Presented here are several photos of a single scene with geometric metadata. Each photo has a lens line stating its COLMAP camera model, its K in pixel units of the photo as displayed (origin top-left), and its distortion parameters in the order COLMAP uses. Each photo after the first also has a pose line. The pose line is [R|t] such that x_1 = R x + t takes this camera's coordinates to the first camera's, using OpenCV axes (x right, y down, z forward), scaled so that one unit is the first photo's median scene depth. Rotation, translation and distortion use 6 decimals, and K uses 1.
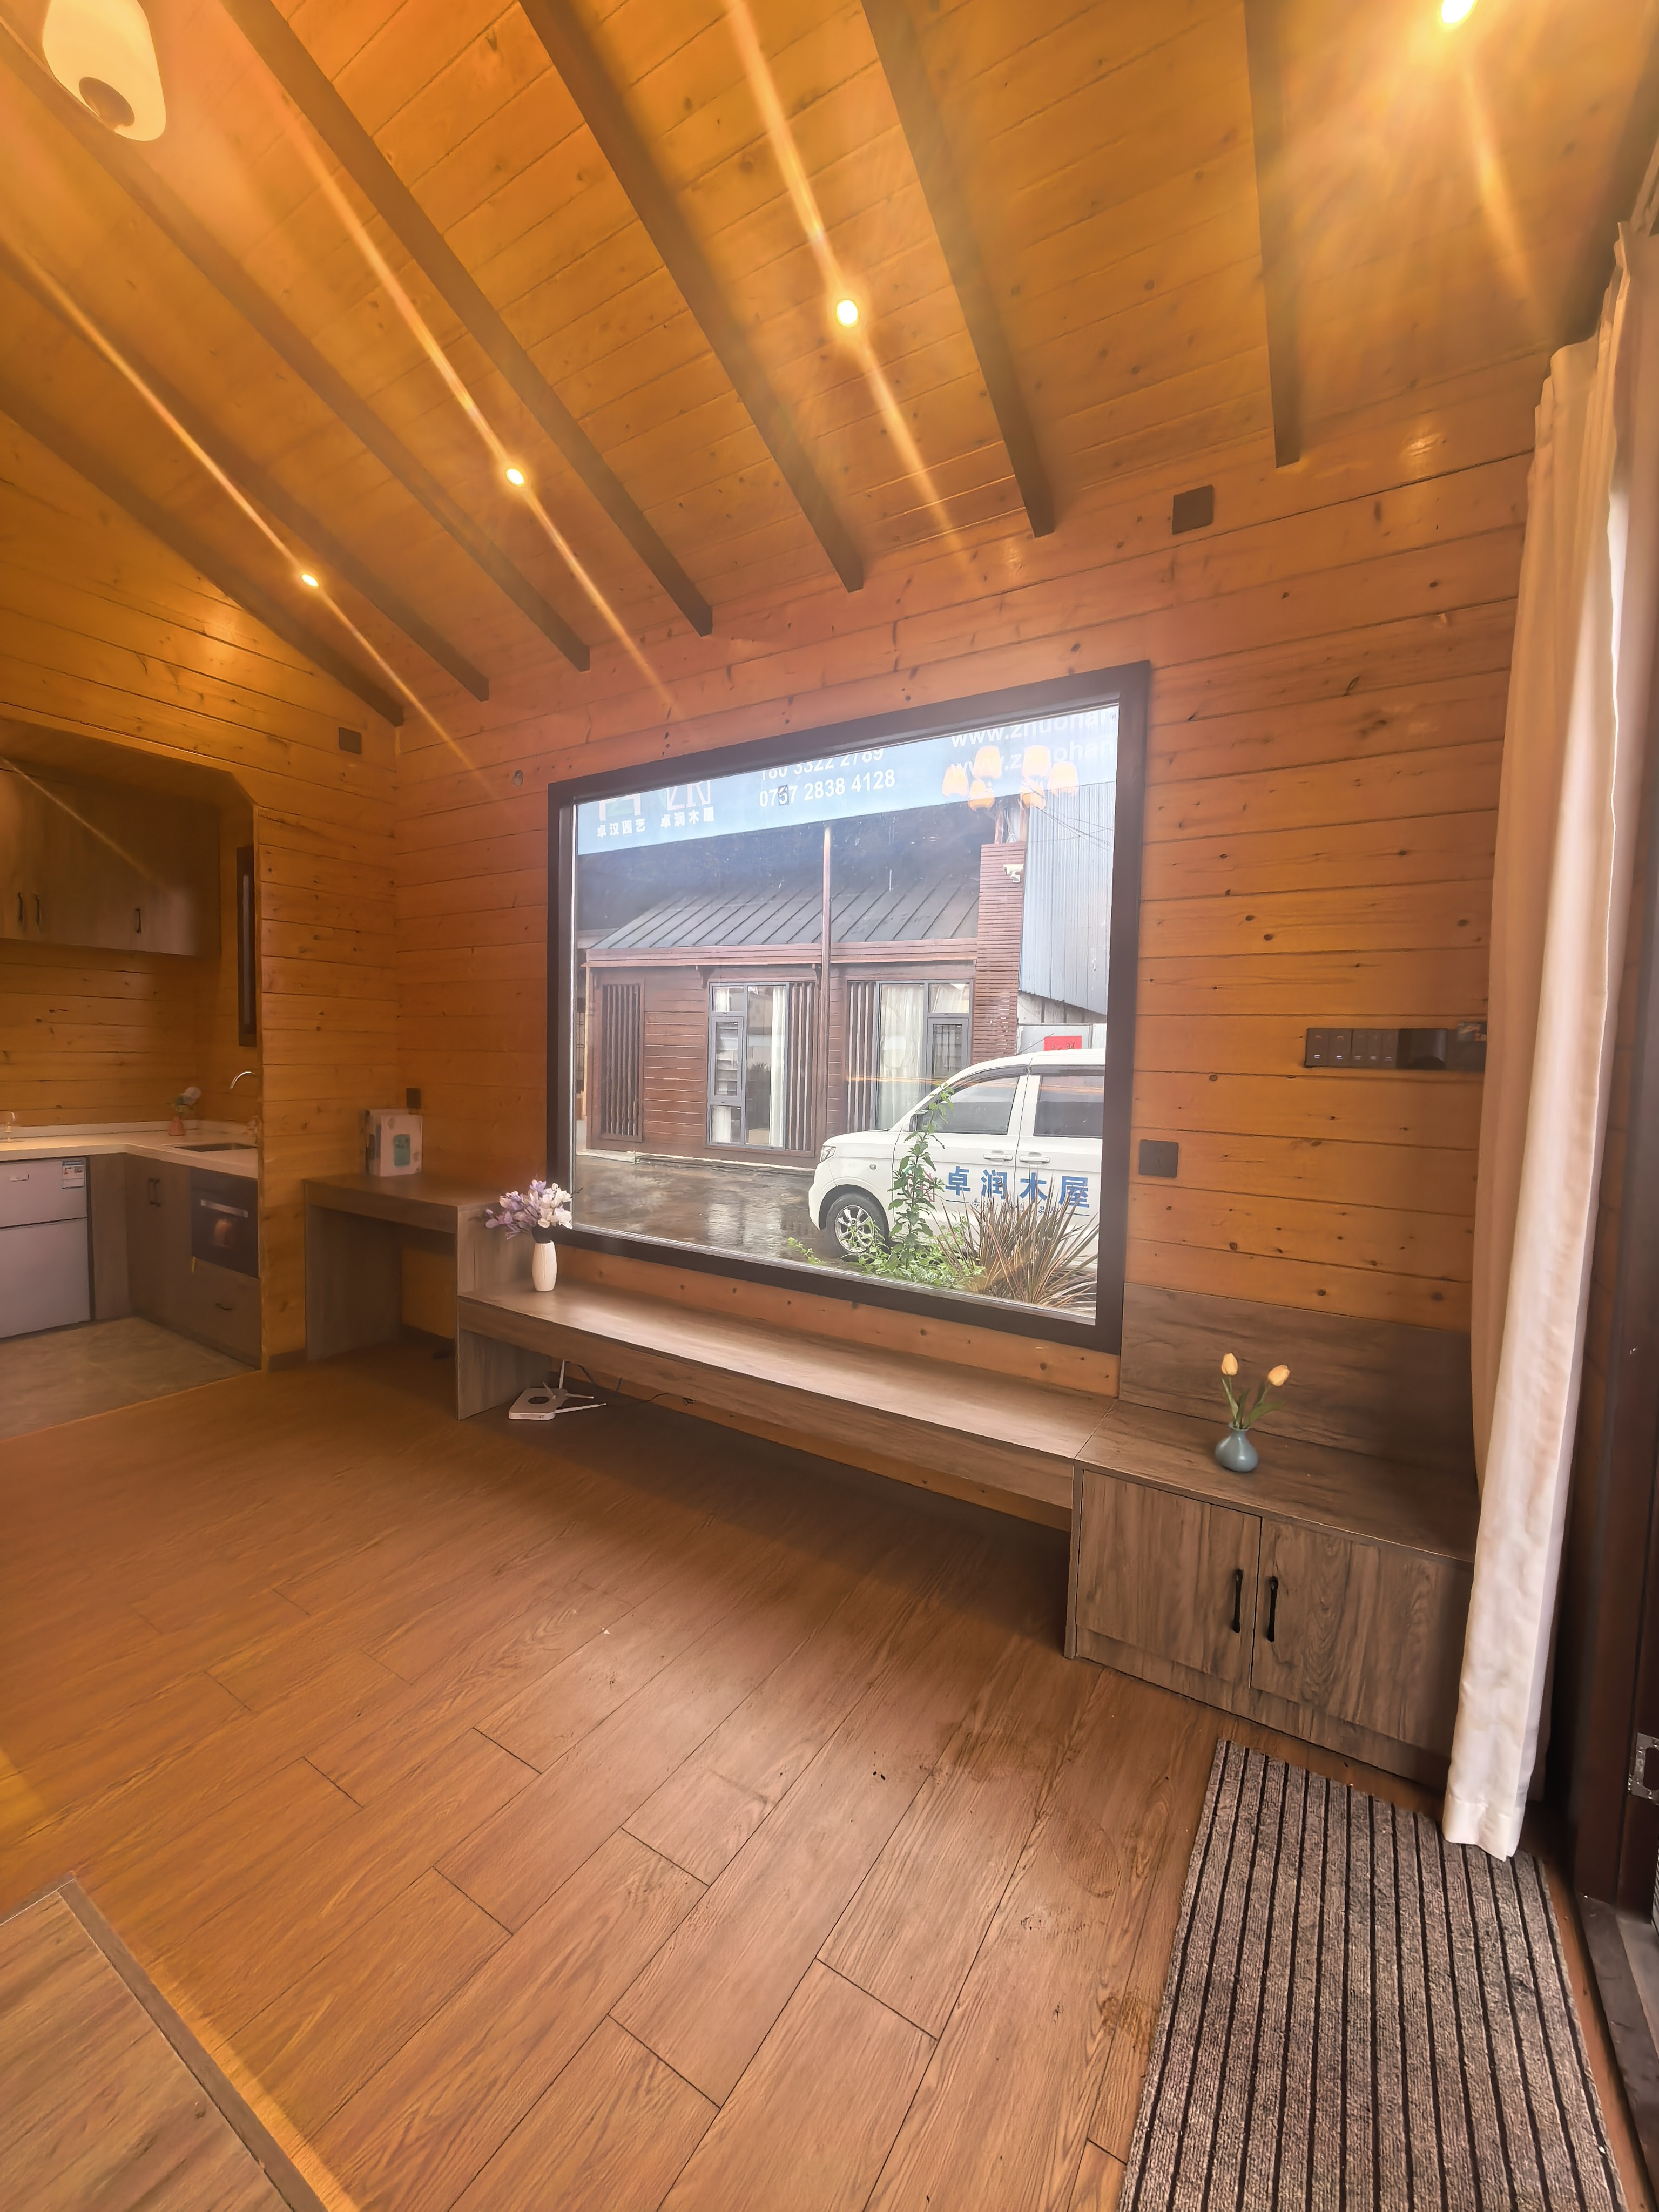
lens RADIAL K [[866.1, 0, 829.5], [0, 866.1, 1106.0], [0, 0, 1]] dist [-0.008041, -0.000028]
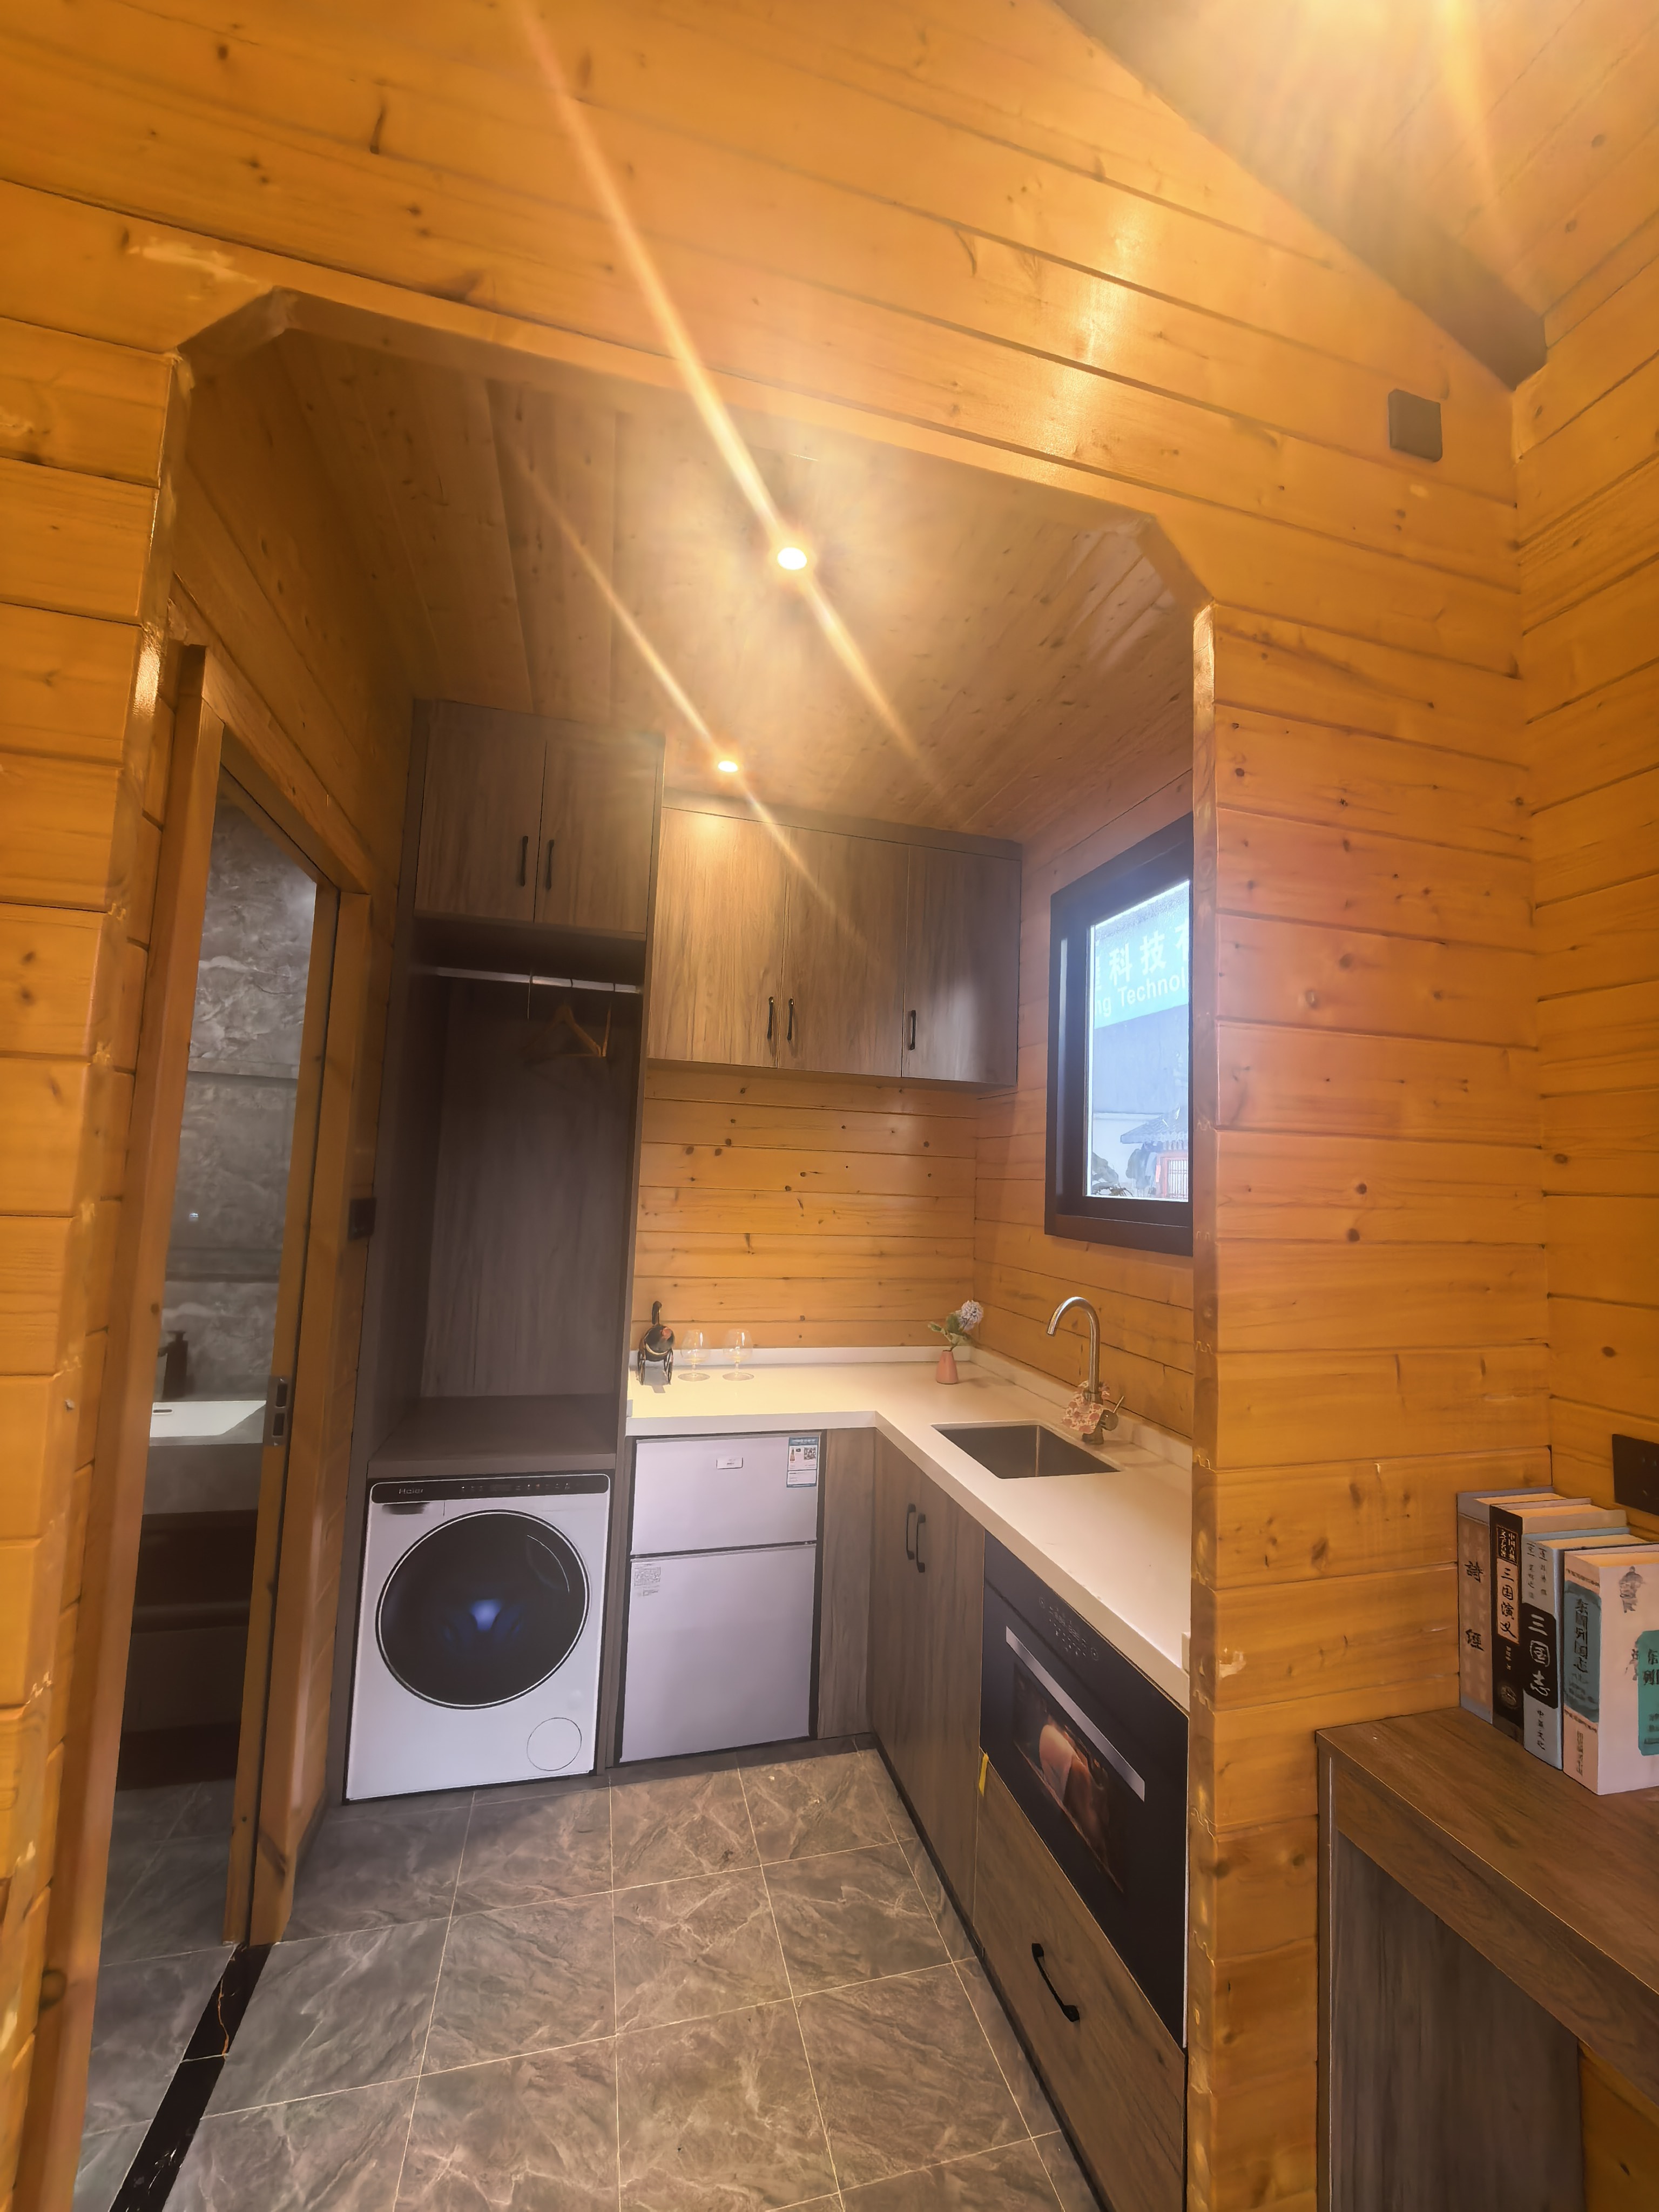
lens RADIAL K [[866.1, 0, 829.5], [0, 866.1, 1106.0], [0, 0, 1]] dist [-0.008041, -0.000028]
pose [[0.730448, -0.056518, -0.680626, -0.483032], [-0.060375, 0.987325, -0.146781, -0.073825], [0.680294, 0.148309, 0.717777, 0.591556]]
